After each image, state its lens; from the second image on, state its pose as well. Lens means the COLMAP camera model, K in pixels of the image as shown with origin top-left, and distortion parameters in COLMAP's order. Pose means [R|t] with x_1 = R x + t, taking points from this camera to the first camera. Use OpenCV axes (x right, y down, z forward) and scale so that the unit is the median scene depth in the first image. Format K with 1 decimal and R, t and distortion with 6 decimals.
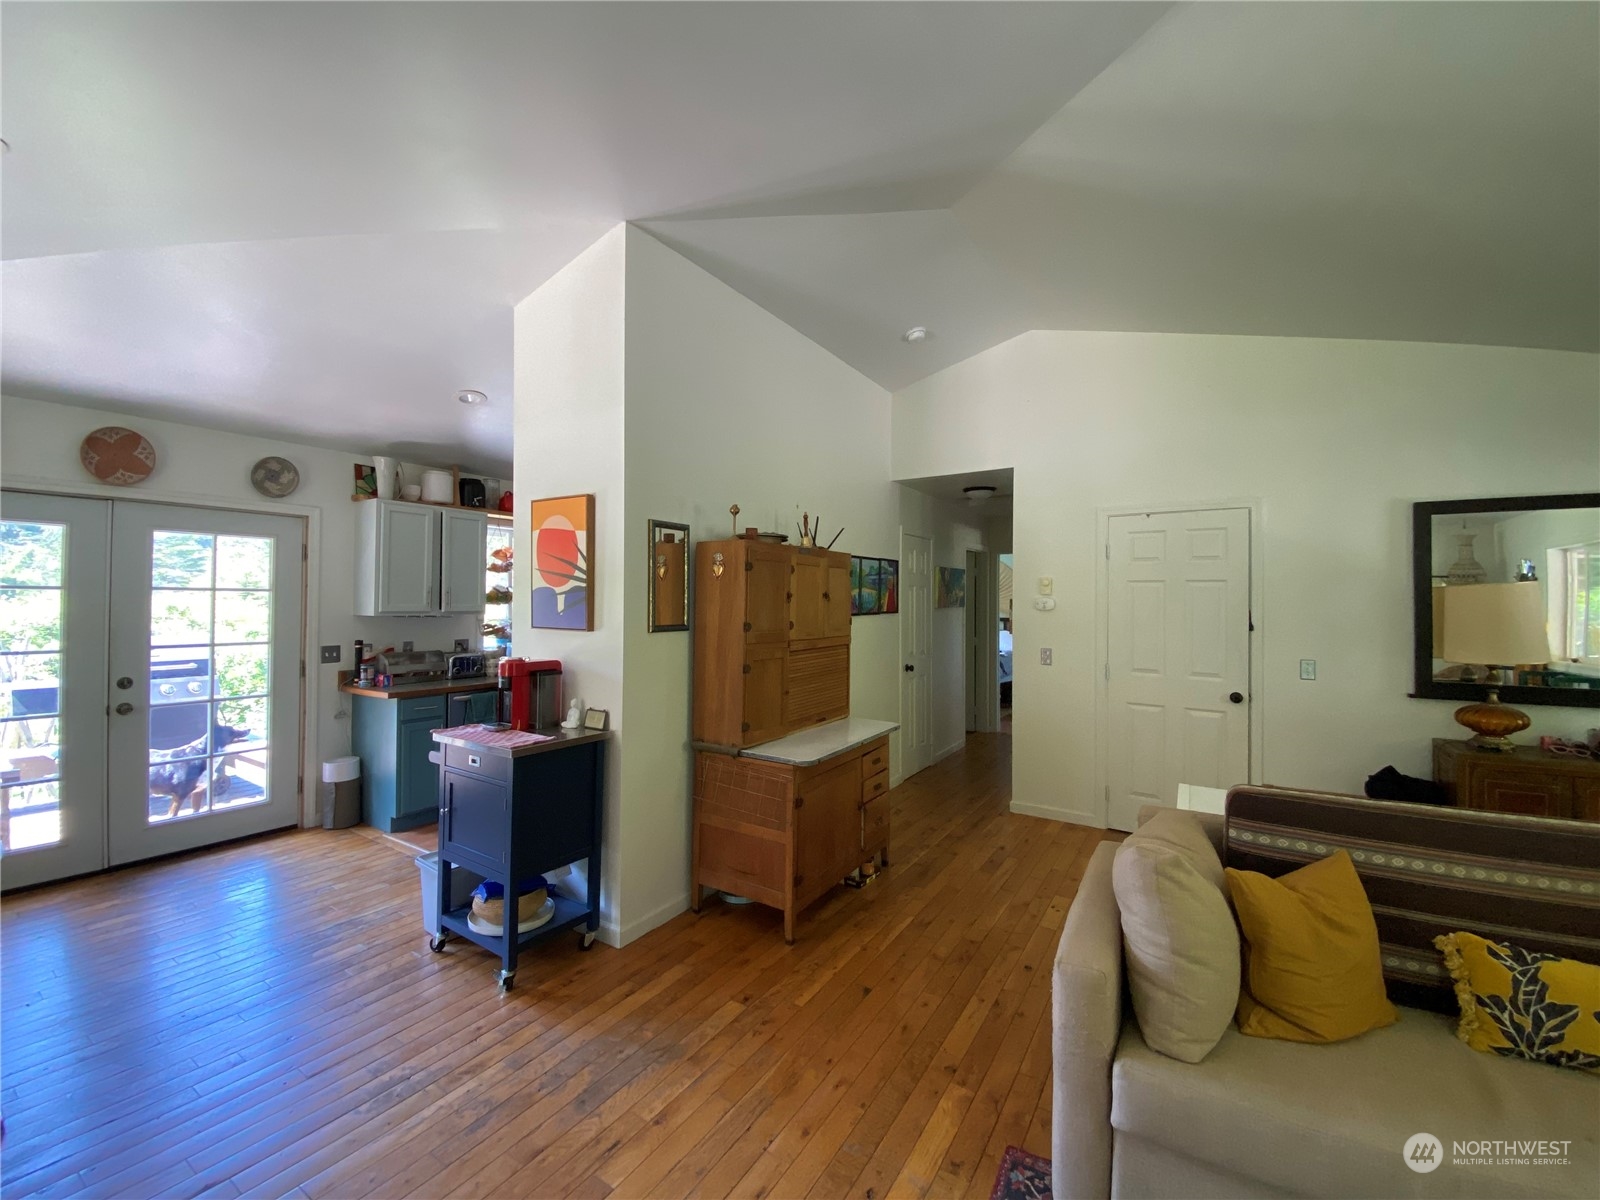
lens RADIAL K [[650.0, 0, 794.9], [0, 650.0, 582.5], [0, 0, 1]] dist [0.001459, -0.002409]
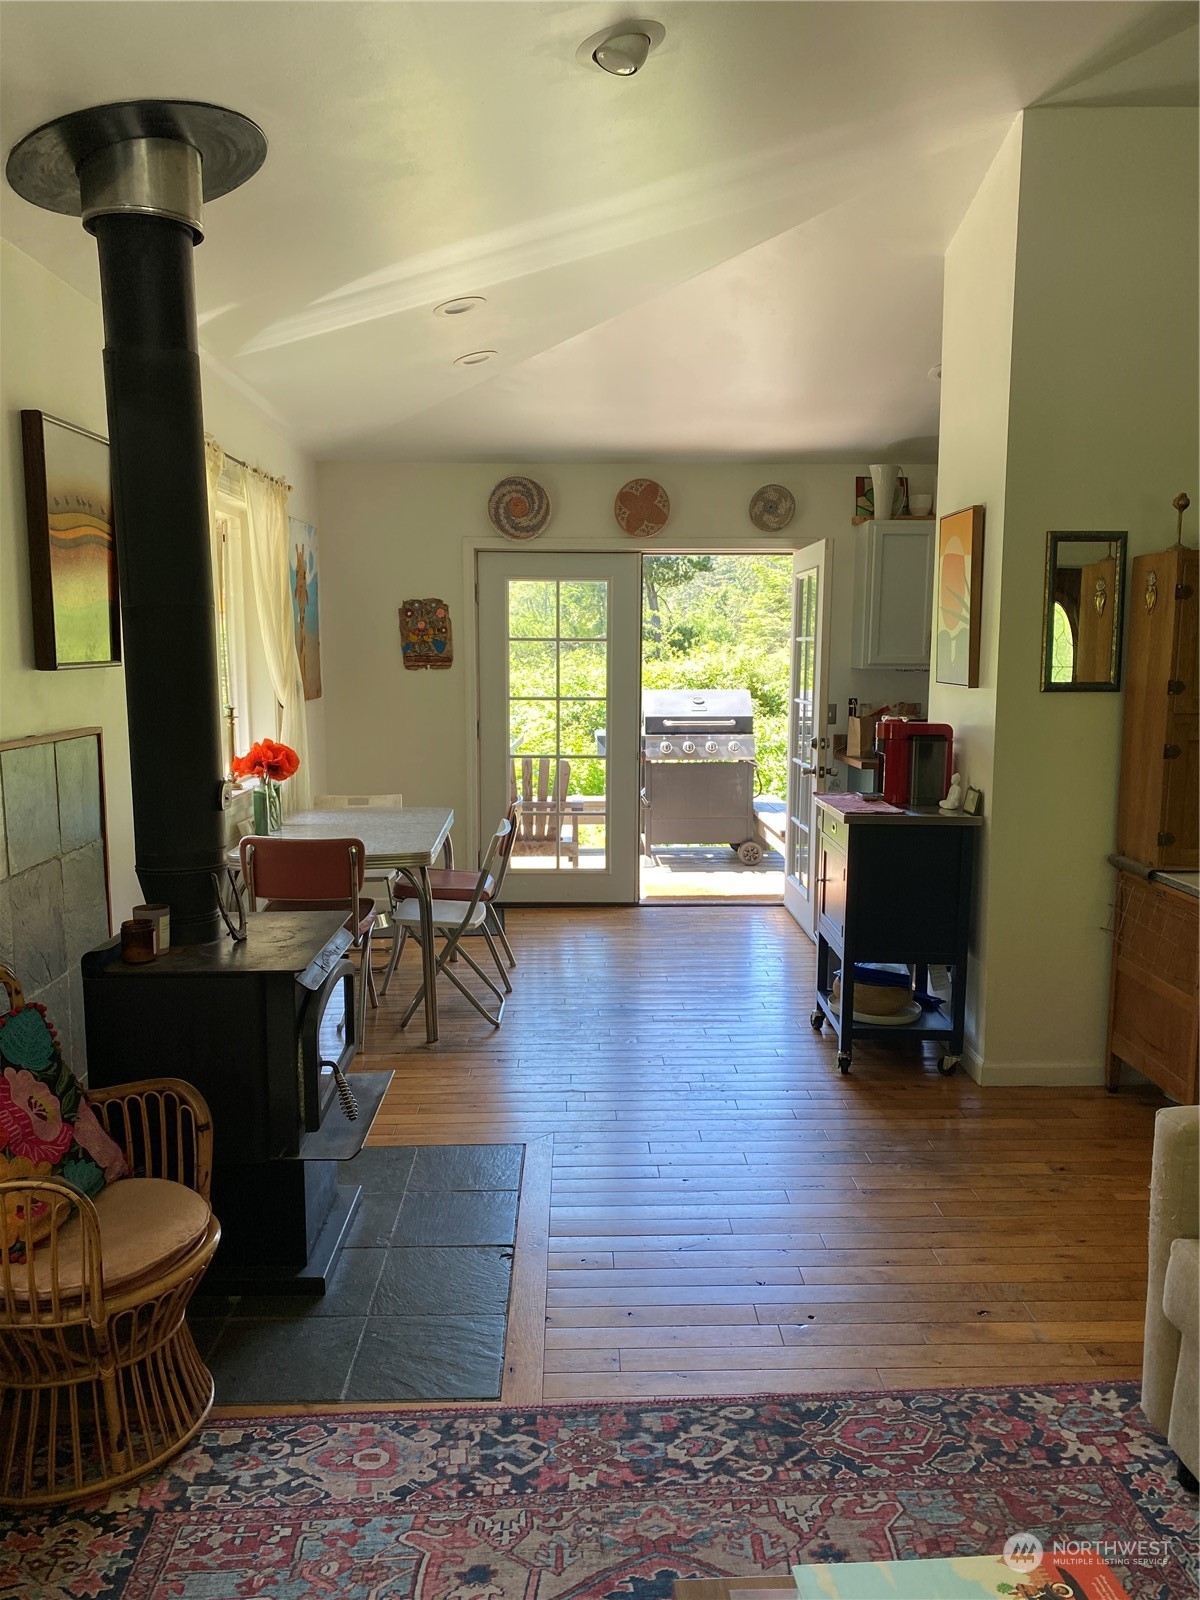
lens RADIAL K [[1236.6, 0, 611.9], [0, 1236.6, 801.6], [0, 0, 1]] dist [0.012506, -0.016480]
pose [[0.554174, 0.095466, -0.826908, 0.636011], [0.026241, 0.990904, 0.131985, 0.004154], [0.831987, -0.094842, 0.546628, -0.159252]]
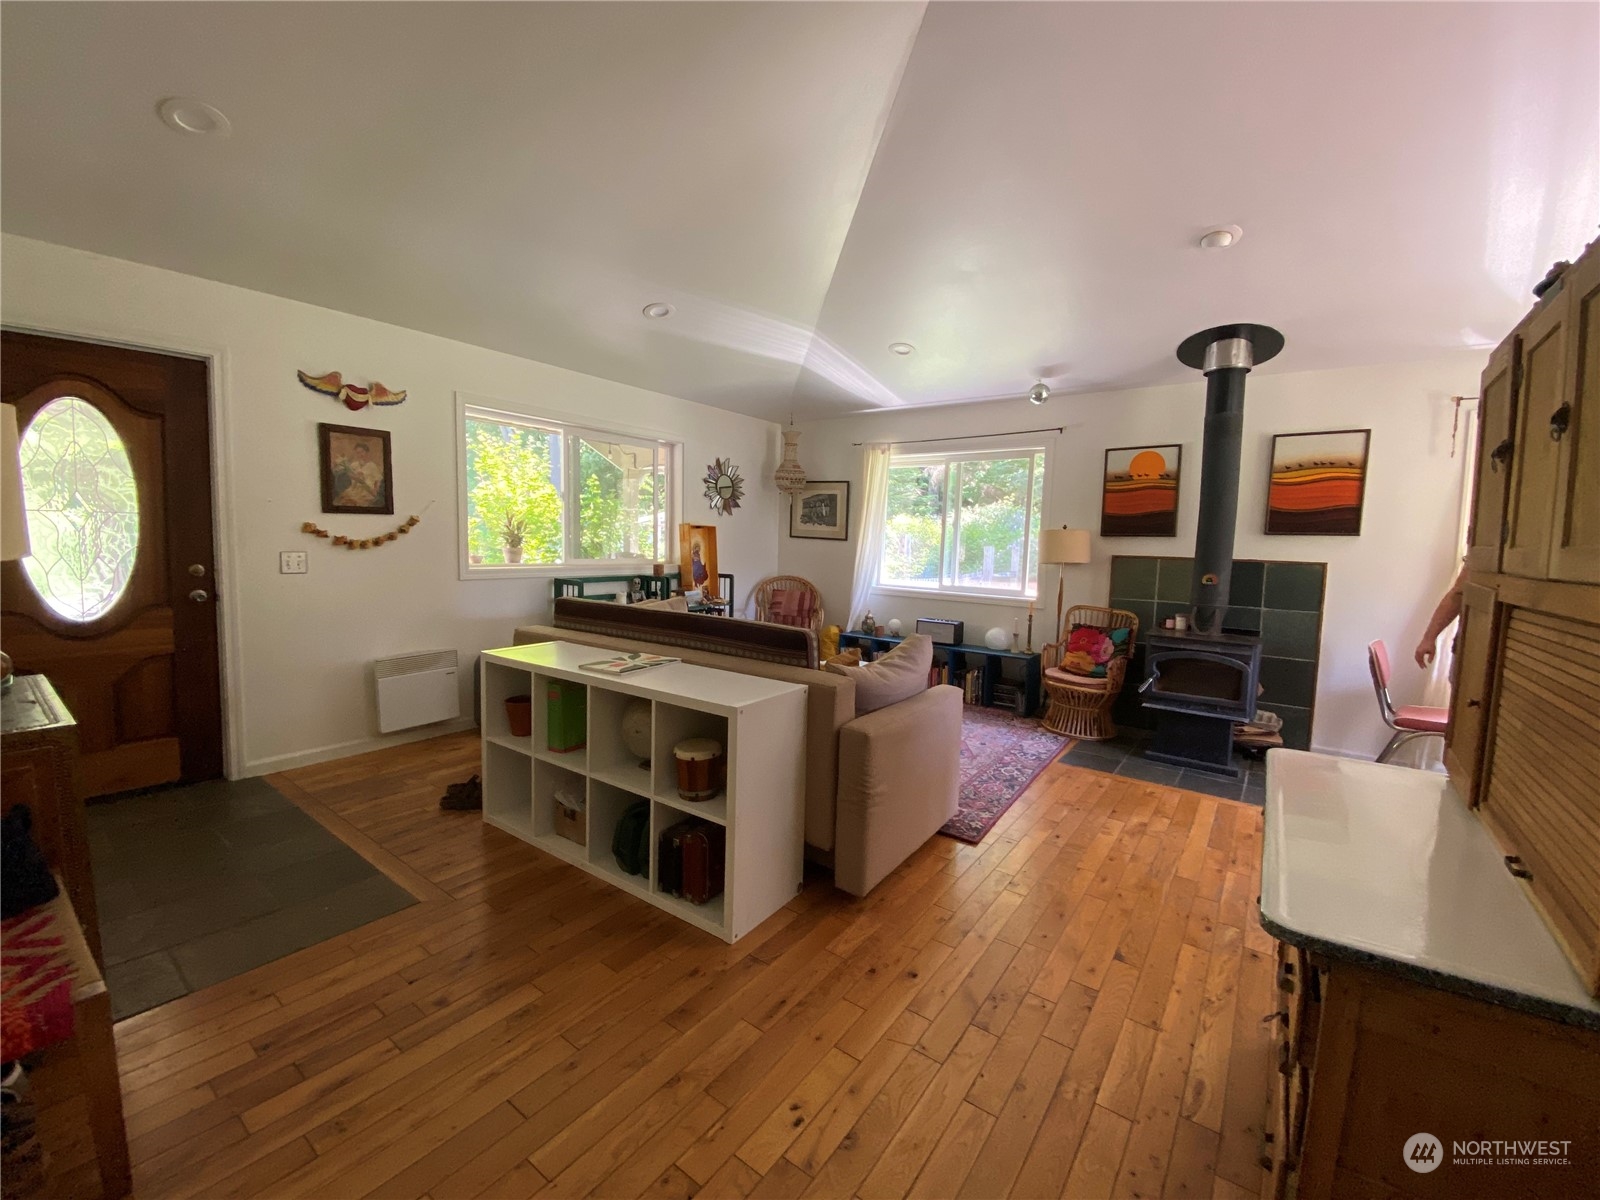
lens RADIAL K [[650.0, 0, 798.2], [0, 650.0, 592.5], [0, 0, 1]] dist [0.001459, -0.002409]
pose [[-0.995448, -0.043353, 0.084878, 0.391165], [-0.039142, 0.997949, 0.050661, 0.109925], [-0.086900, 0.047108, -0.995103, 1.472185]]
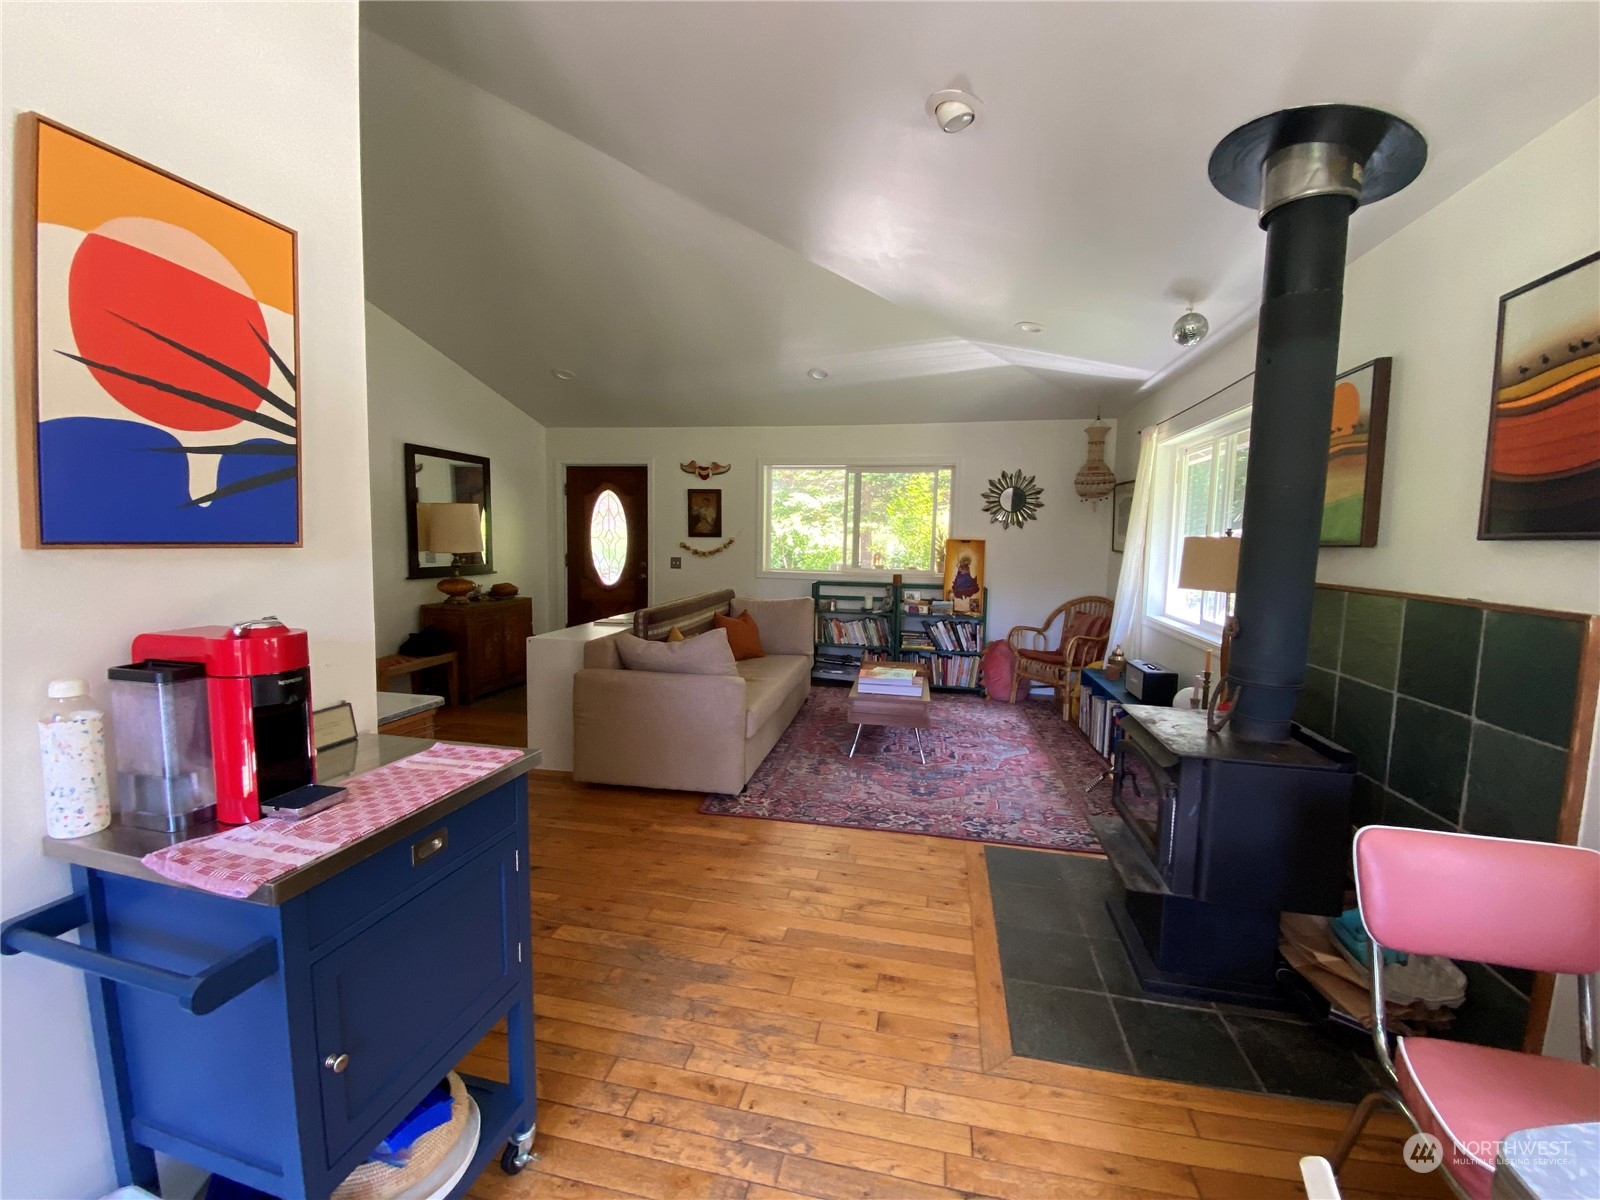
lens RADIAL K [[650.0, 0, 786.9], [0, 650.0, 585.3], [0, 0, 1]] dist [0.001459, -0.002409]
pose [[-0.316512, -0.083846, 0.944876, -0.804649], [-0.051164, 0.996145, 0.071257, 0.049537], [-0.947208, -0.025790, -0.319582, 0.769530]]
